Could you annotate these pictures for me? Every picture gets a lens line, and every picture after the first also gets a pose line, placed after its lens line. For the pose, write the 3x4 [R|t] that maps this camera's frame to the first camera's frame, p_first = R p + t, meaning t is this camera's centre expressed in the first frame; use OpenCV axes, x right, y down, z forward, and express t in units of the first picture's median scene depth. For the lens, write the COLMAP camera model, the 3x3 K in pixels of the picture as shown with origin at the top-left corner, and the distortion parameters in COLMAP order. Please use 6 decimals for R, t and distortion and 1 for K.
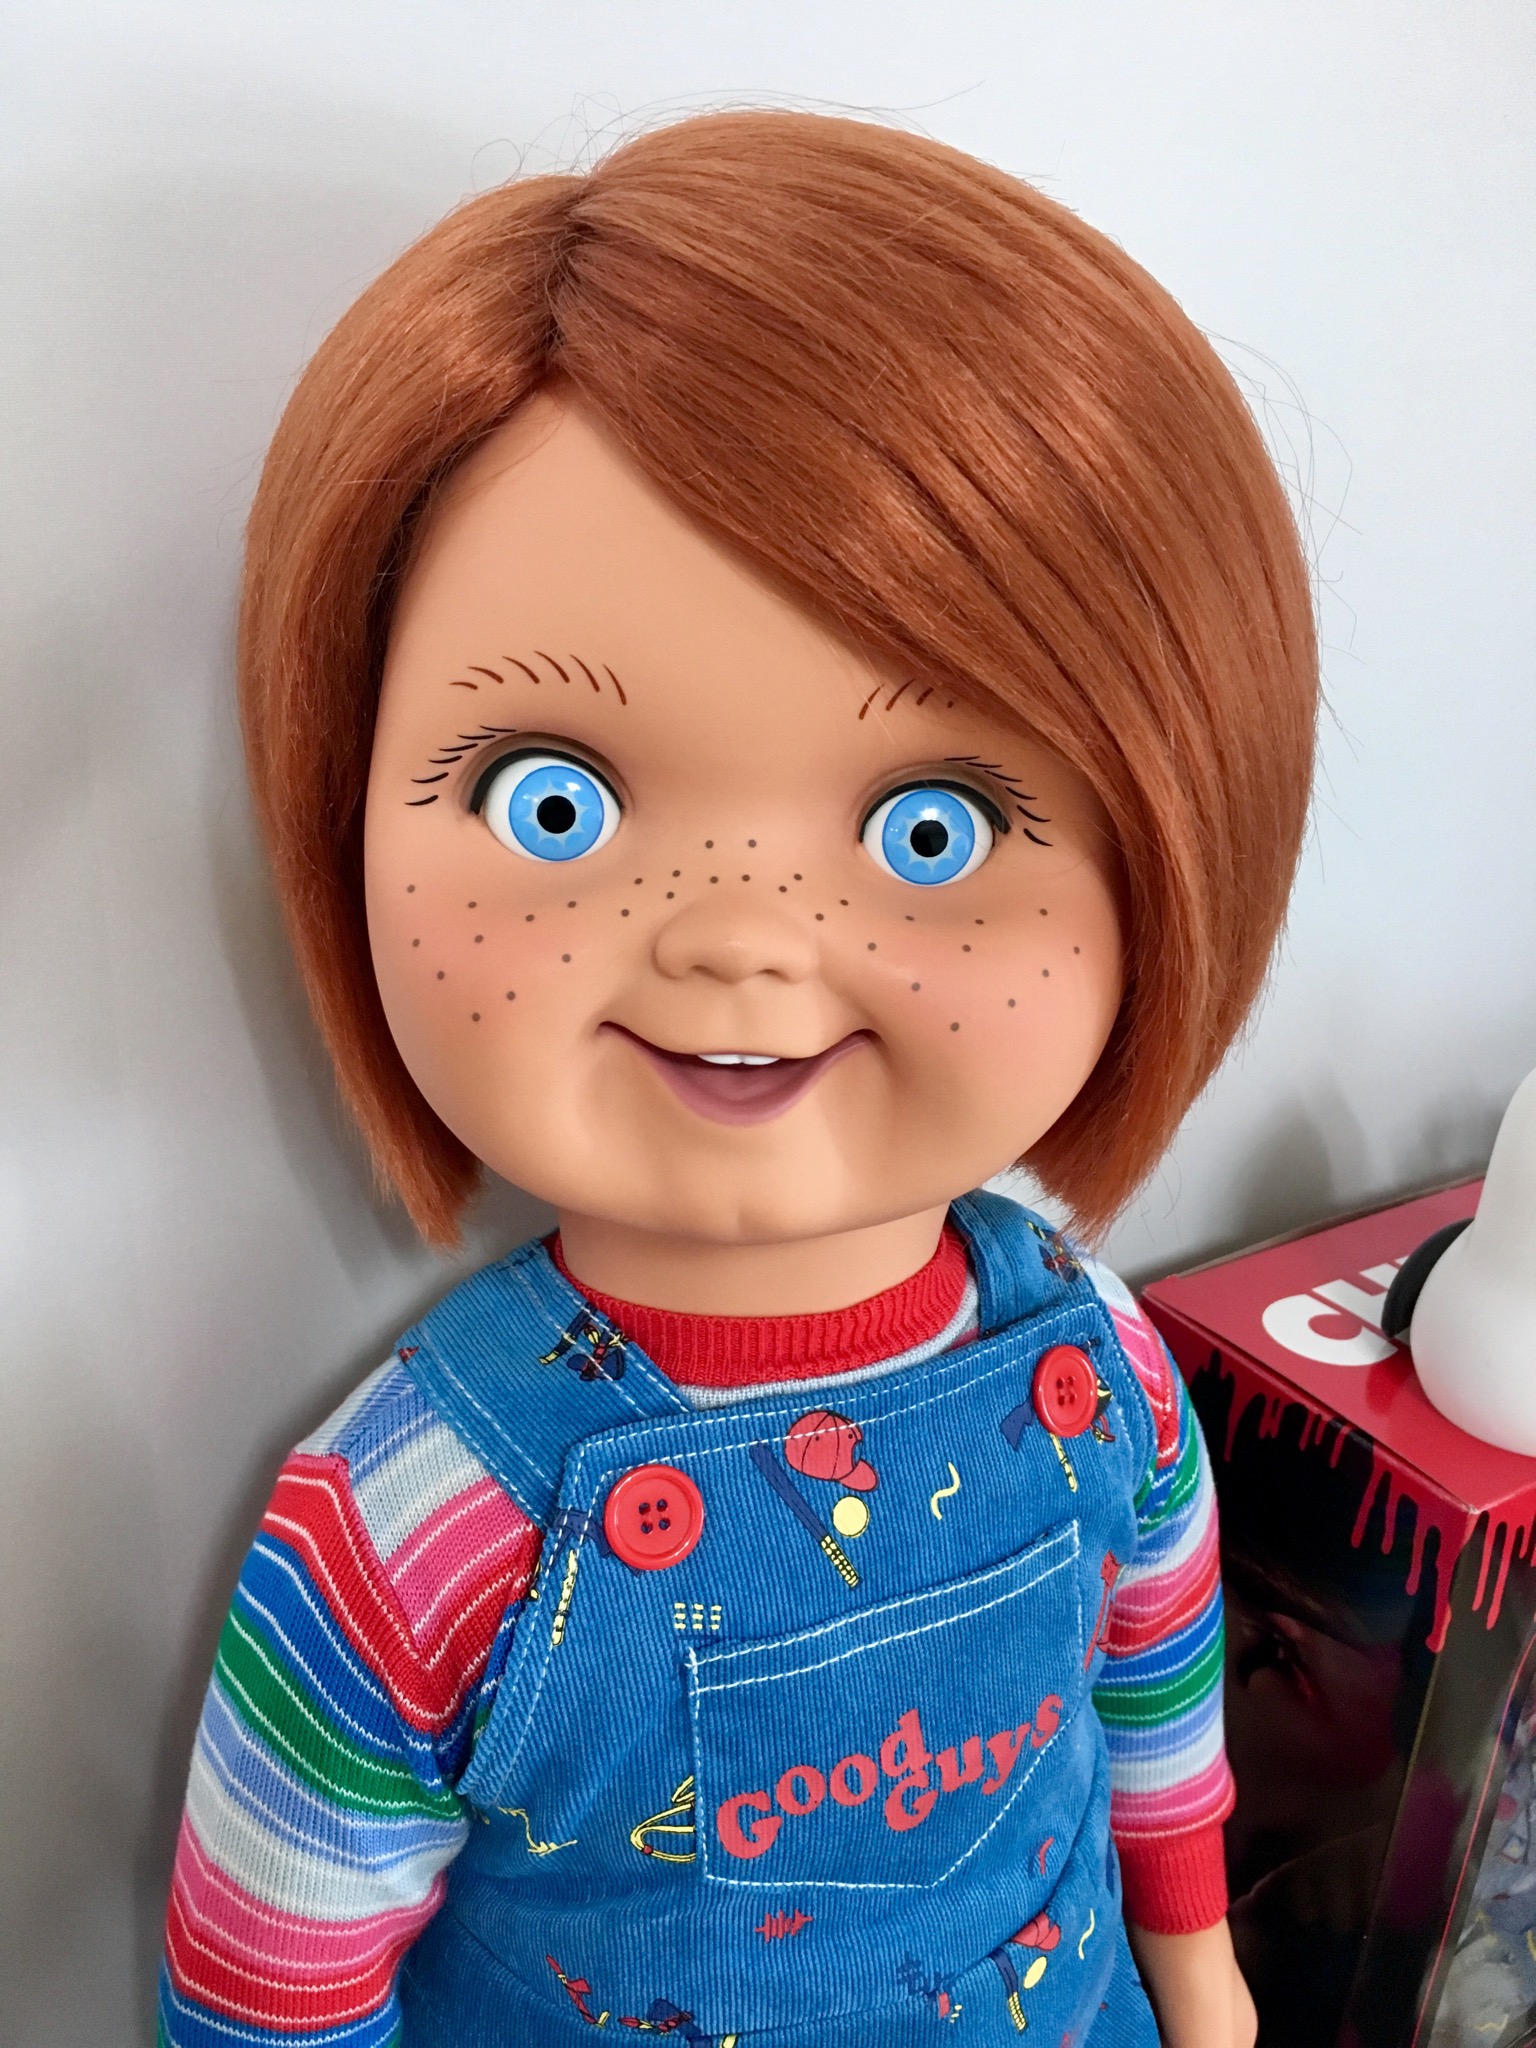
lens RADIAL K [[1803.6, 0, 768.0], [0, 1803.6, 1024.0], [0, 0, 1]] dist [0.035808, -0.007368]
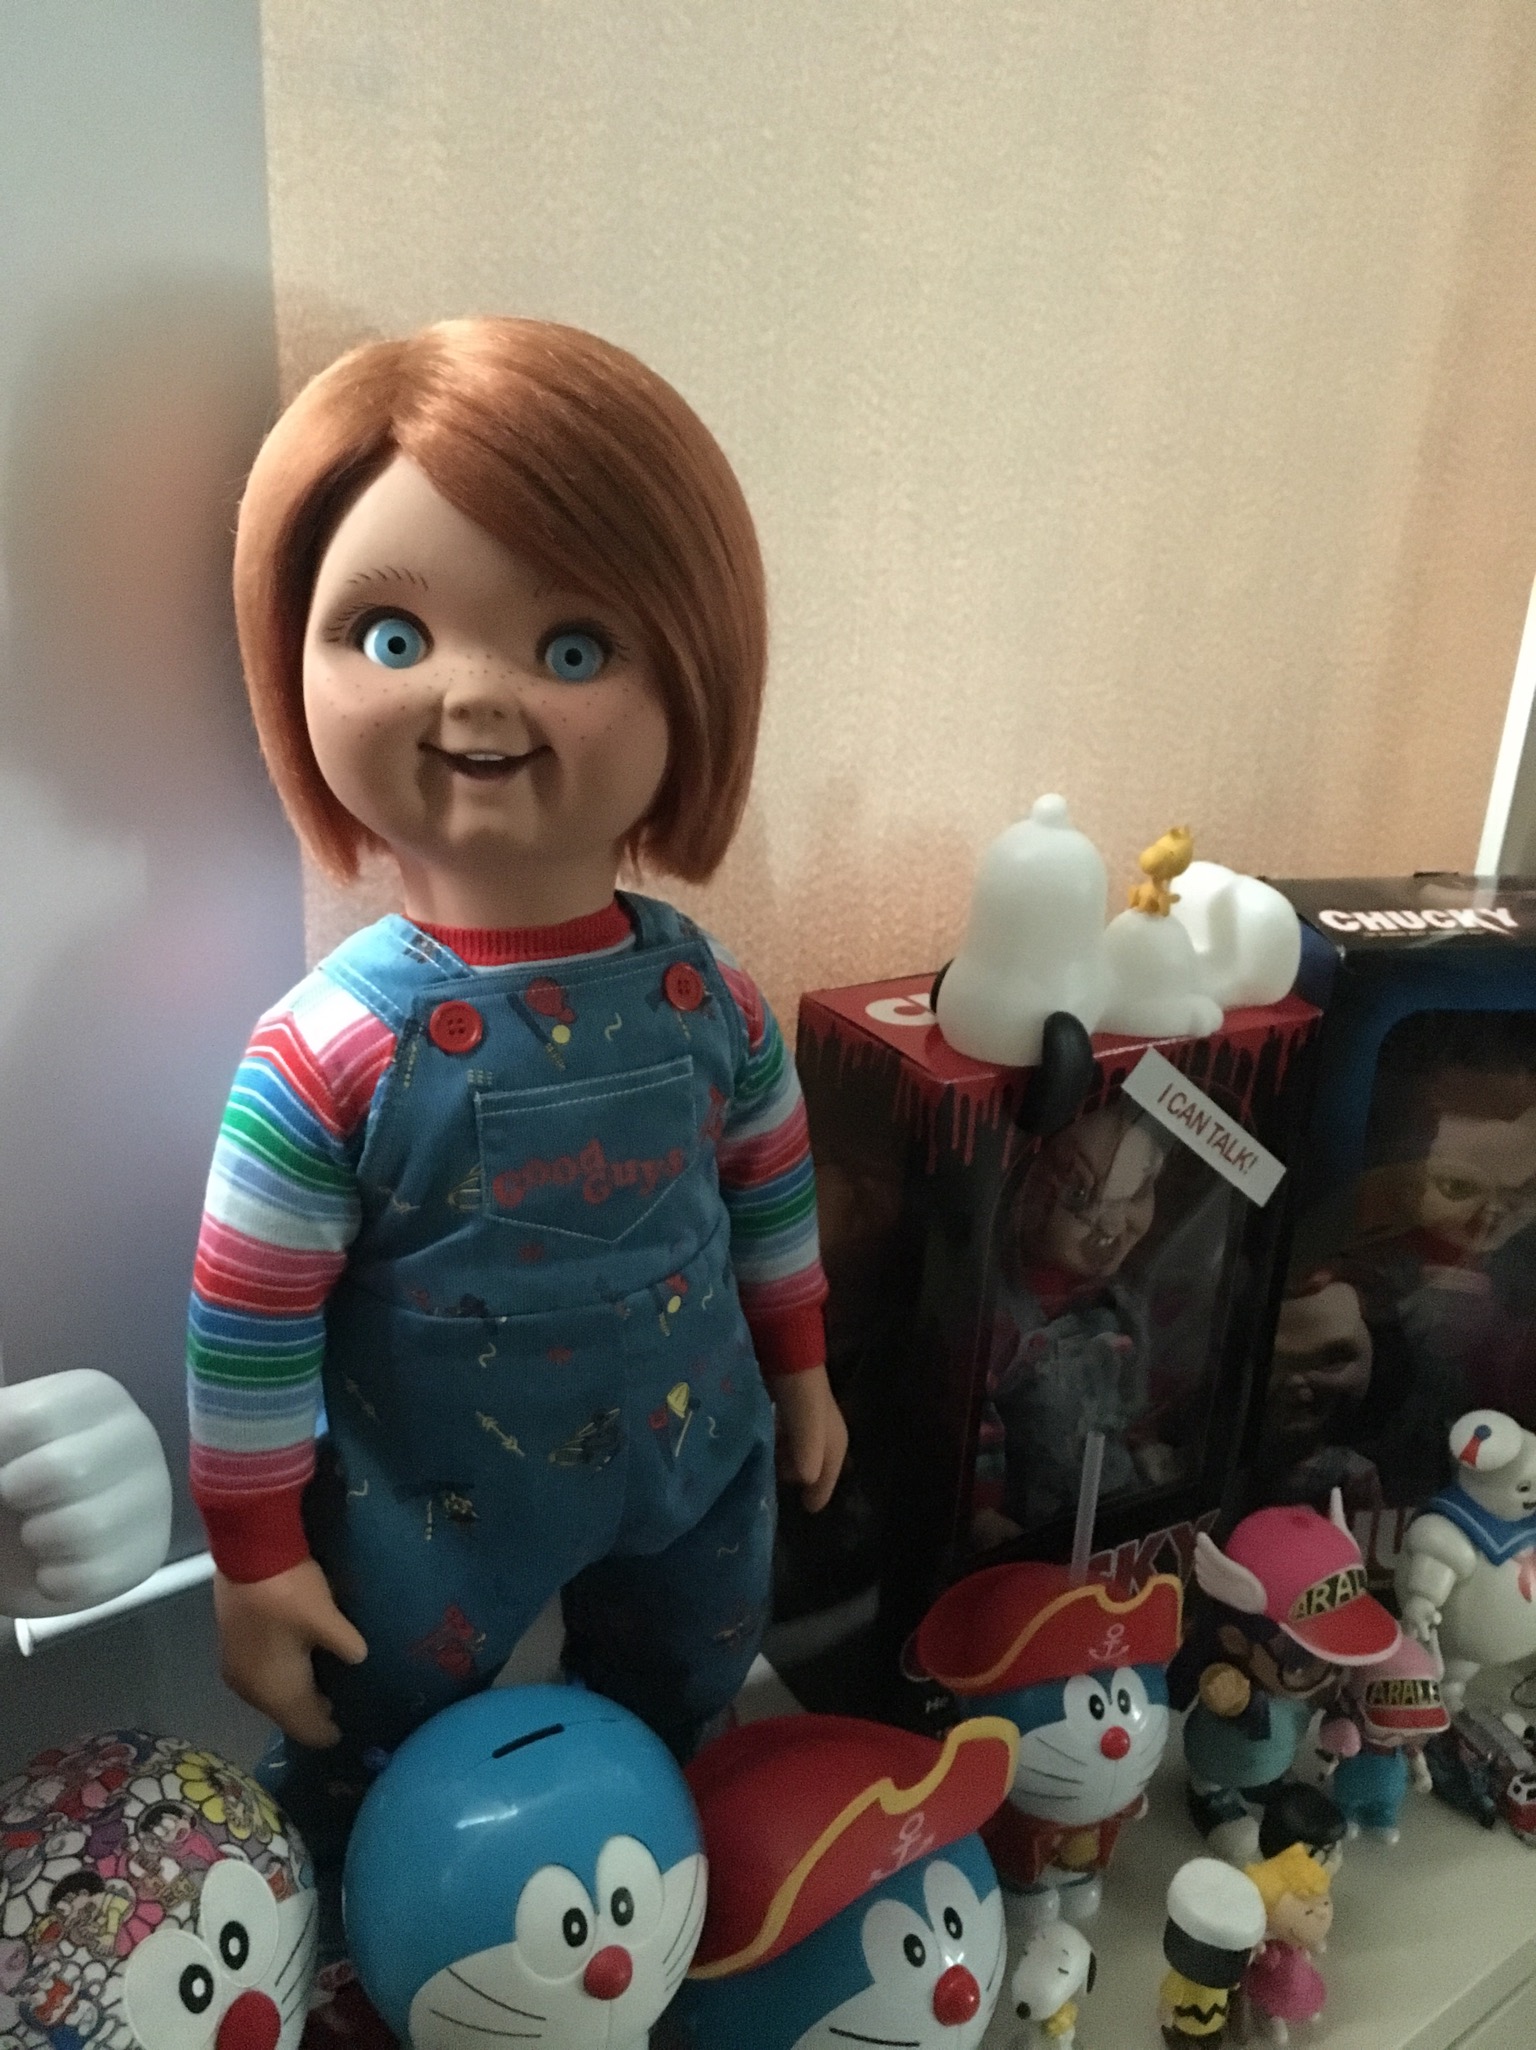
lens RADIAL K [[1805.4, 0, 768.0], [0, 1805.4, 1025.0], [0, 0, 1]] dist [0.035808, -0.007368]
pose [[0.996653, -0.018893, 0.079531, 0.113580], [0.019341, 0.999801, -0.004869, 0.279515], [-0.079424, 0.006391, 0.996820, -0.938490]]
